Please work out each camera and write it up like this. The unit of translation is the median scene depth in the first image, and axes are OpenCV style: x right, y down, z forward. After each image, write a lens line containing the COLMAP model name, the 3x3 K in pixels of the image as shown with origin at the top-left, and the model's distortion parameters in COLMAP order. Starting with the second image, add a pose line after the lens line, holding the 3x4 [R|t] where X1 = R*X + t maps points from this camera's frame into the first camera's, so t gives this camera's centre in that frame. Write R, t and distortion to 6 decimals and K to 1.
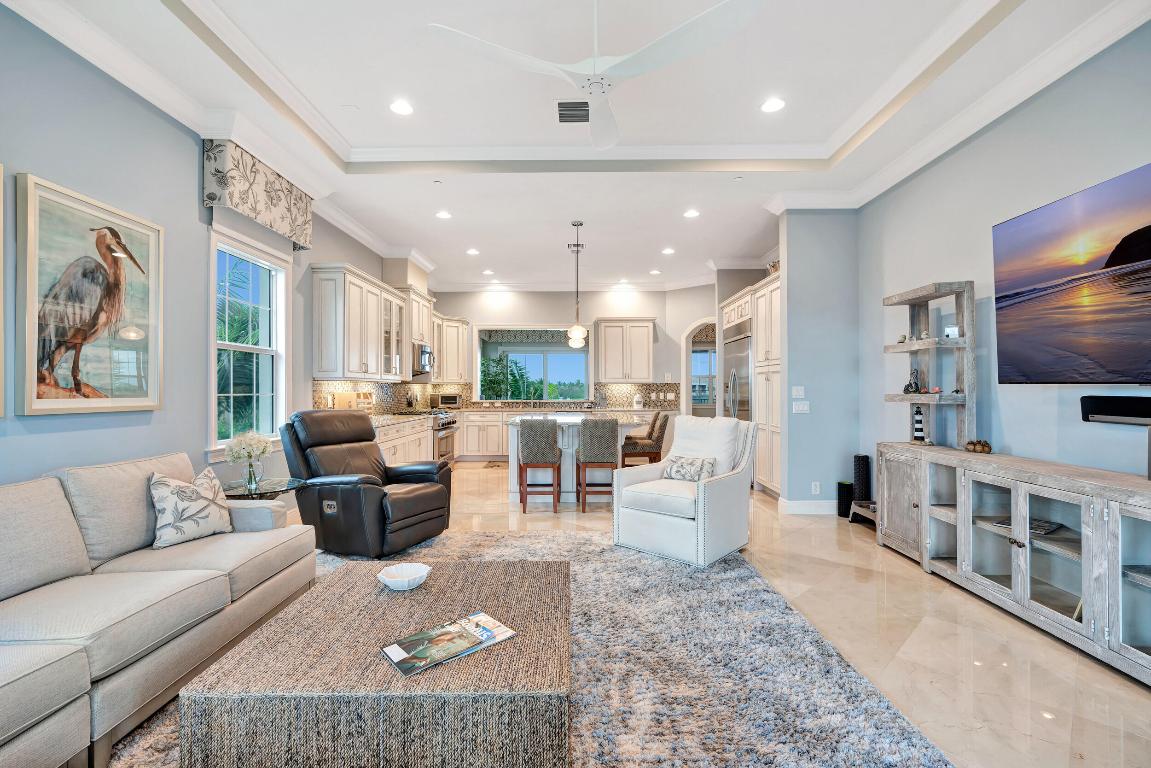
lens RADIAL K [[515.9, 0, 564.8], [0, 515.9, 381.1], [0, 0, 1]] dist [-0.000707, 0.000970]
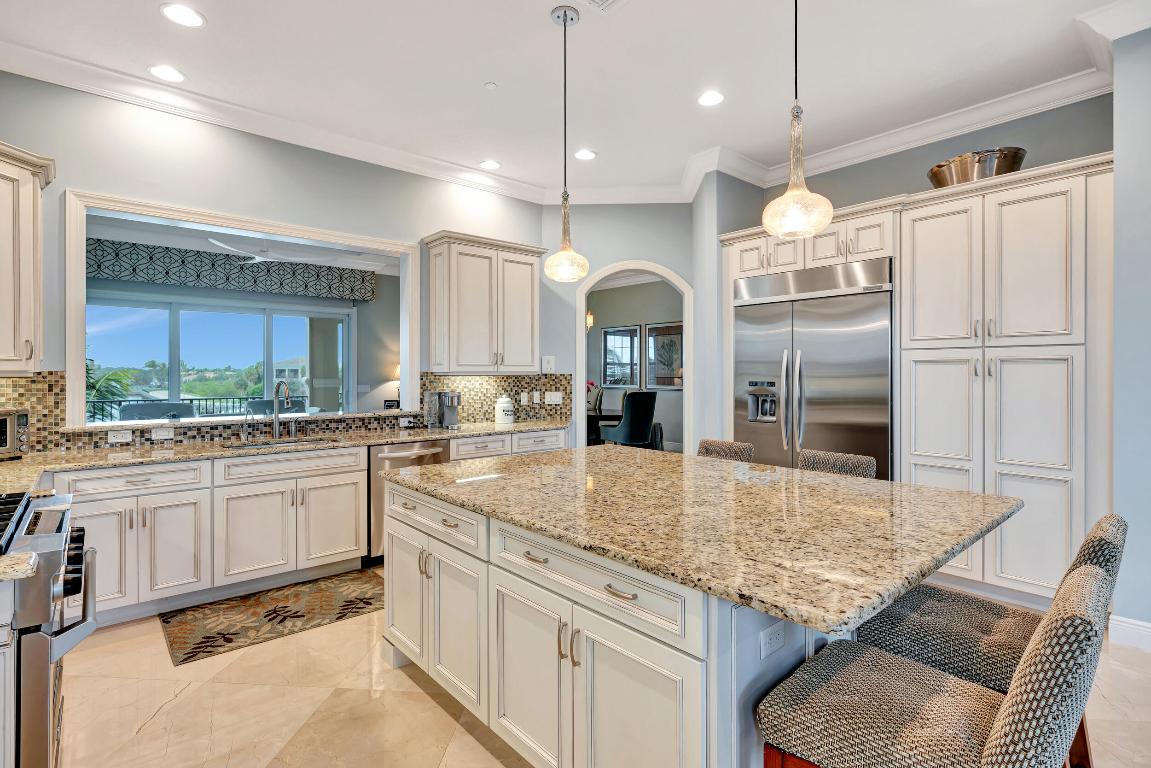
lens RADIAL K [[566.8, 0, 575.4], [0, 566.8, 373.2], [0, 0, 1]] dist [-0.001585, -0.000195]
pose [[0.740404, 0.001539, 0.672160, -0.185228], [-0.011911, 0.999870, 0.010832, -0.003726], [-0.672056, -0.016026, 0.740326, 0.539762]]
